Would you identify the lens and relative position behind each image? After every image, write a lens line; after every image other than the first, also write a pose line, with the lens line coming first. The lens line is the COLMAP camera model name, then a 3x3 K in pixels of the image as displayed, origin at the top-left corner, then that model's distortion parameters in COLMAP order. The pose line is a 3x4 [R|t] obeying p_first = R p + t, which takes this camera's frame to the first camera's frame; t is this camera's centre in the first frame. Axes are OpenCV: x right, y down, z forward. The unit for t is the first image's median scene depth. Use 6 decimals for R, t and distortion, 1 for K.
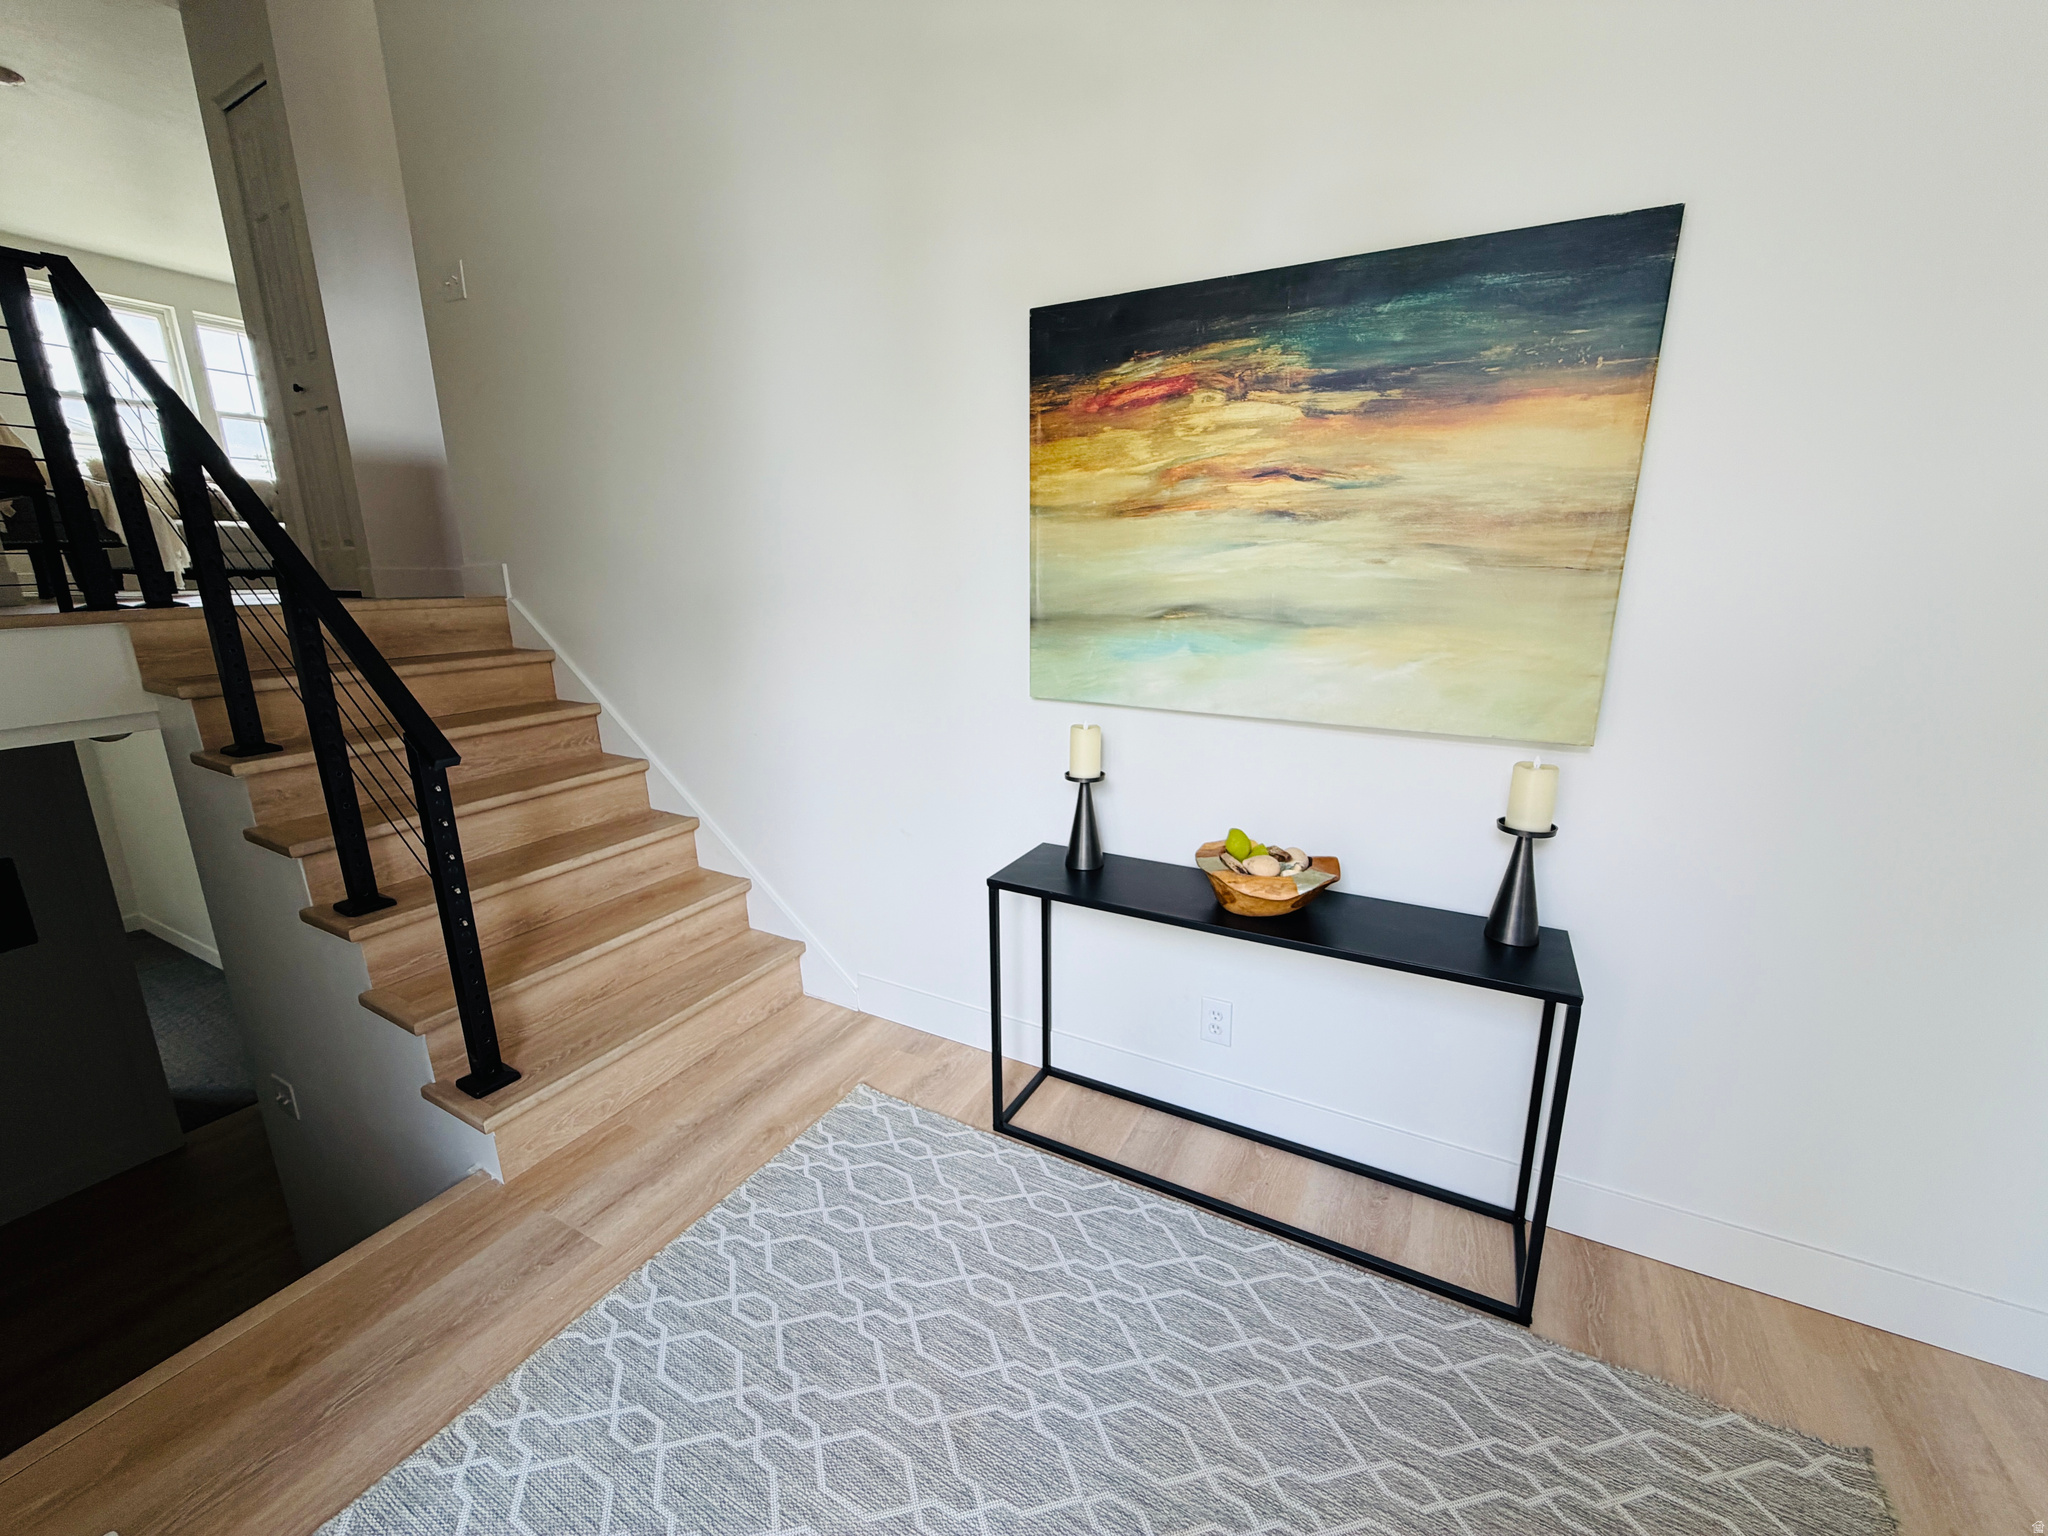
lens RADIAL K [[821.9, 0, 1024.0], [0, 821.9, 768.0], [0, 0, 1]] dist [0.000462, -0.000106]
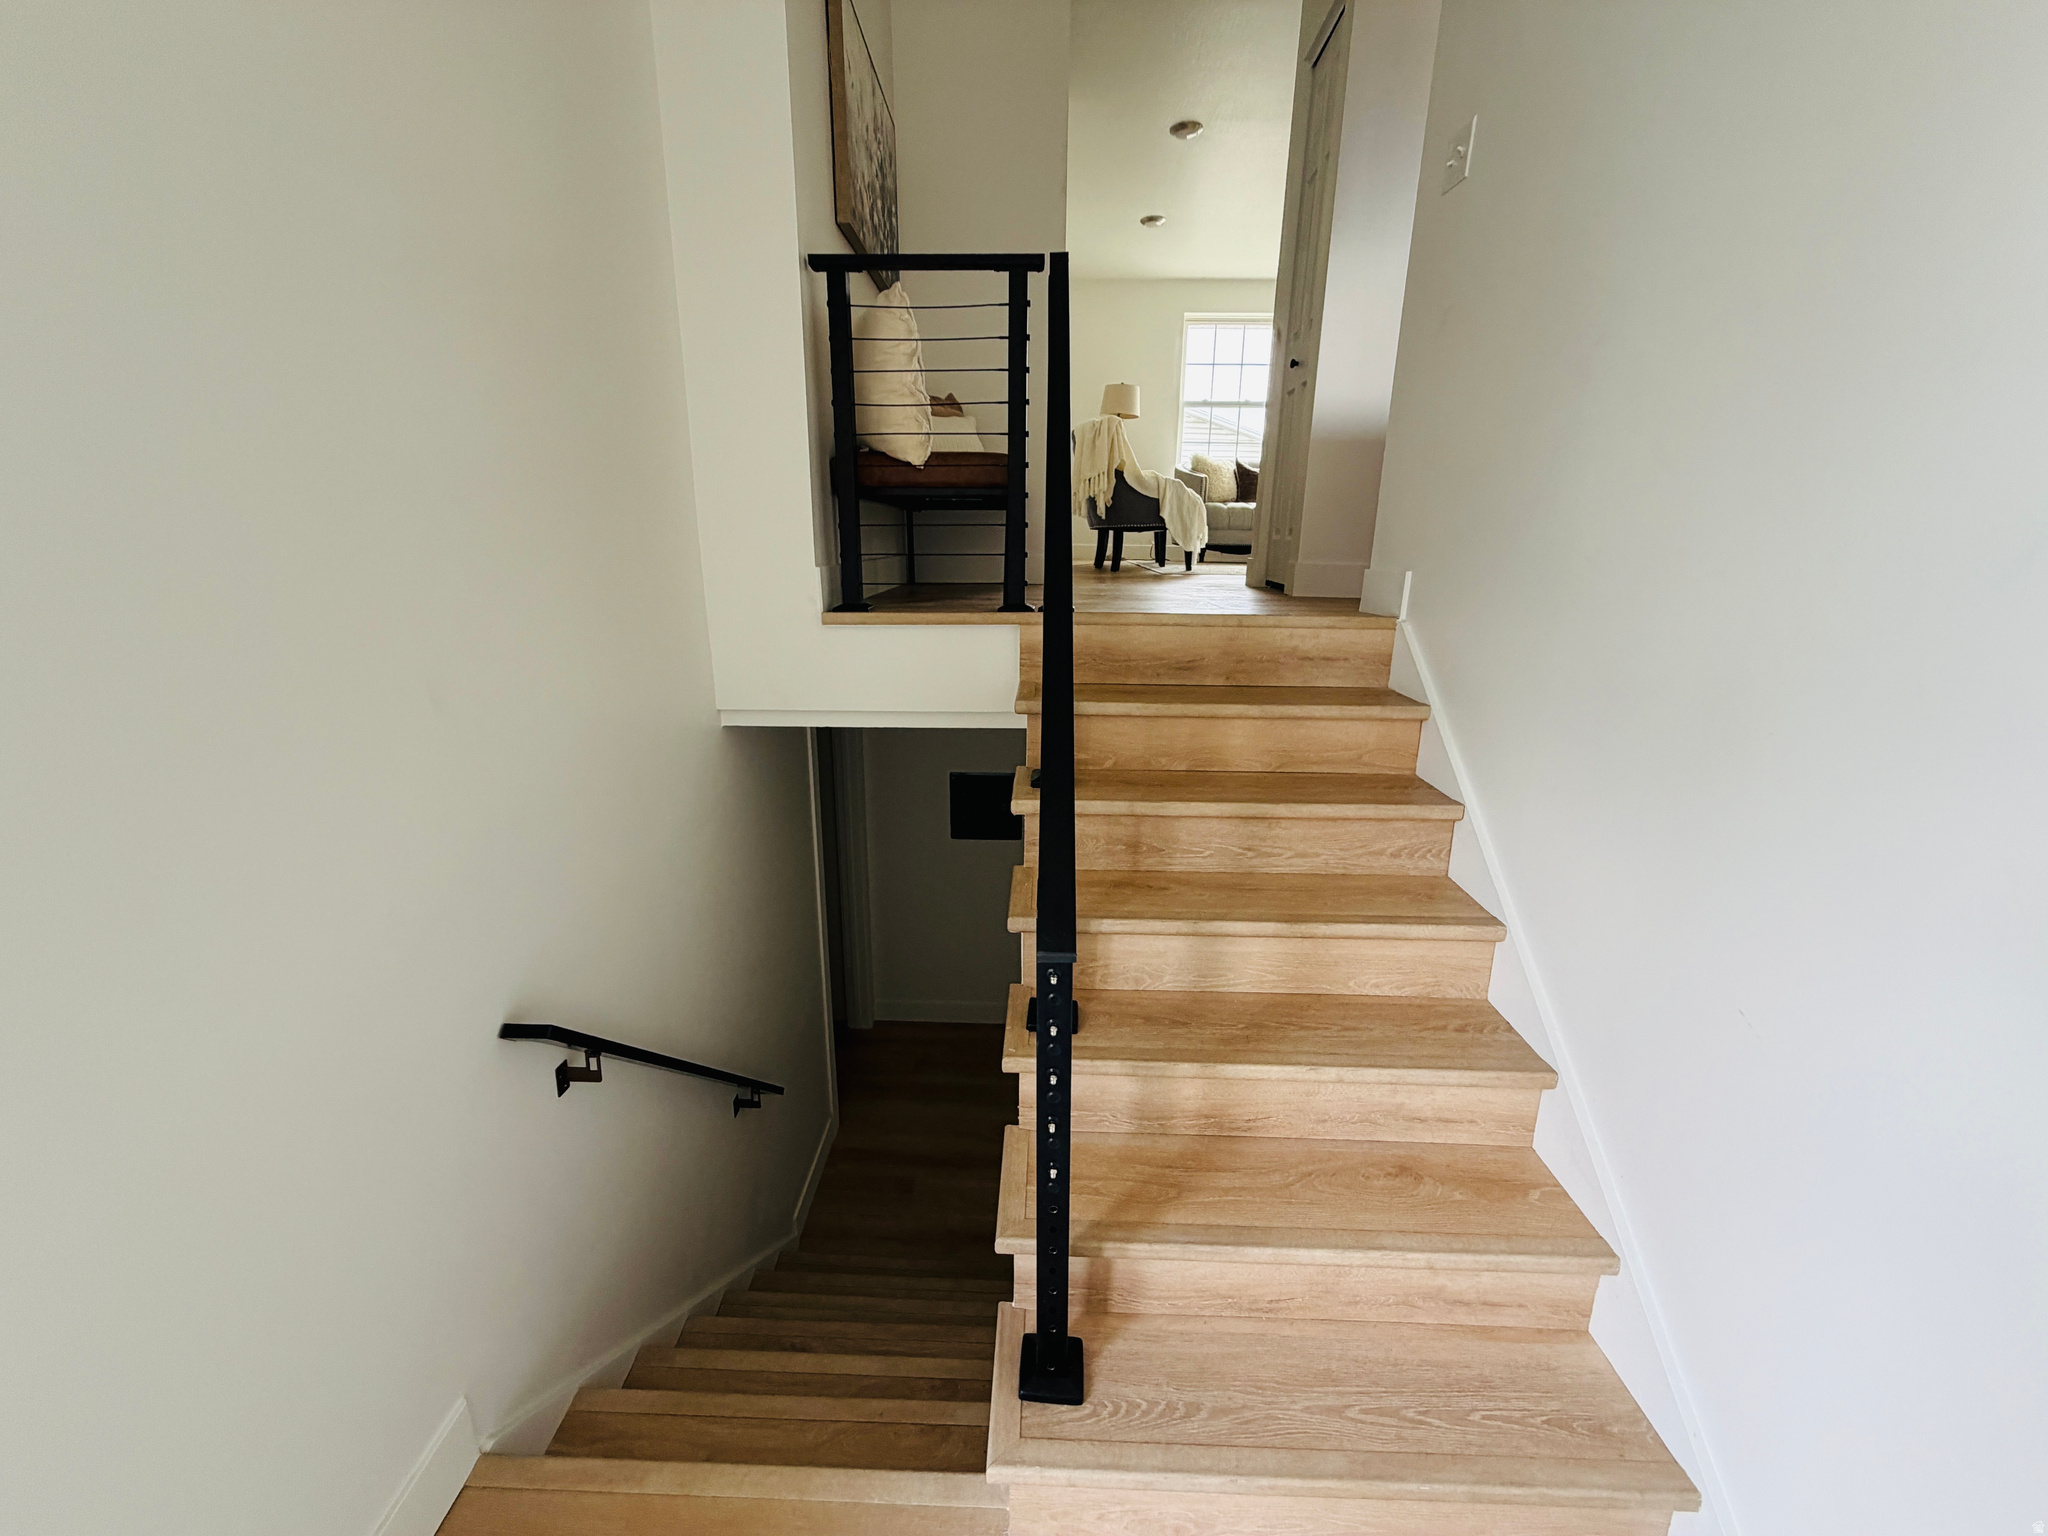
lens RADIAL K [[821.9, 0, 1024.0], [0, 821.9, 768.0], [0, 0, 1]] dist [0.000462, -0.000106]
pose [[0.459003, 0.253014, -0.851646, -0.158176], [-0.227247, 0.960138, 0.162768, -0.141324], [0.858880, 0.118823, 0.498203, 0.432074]]
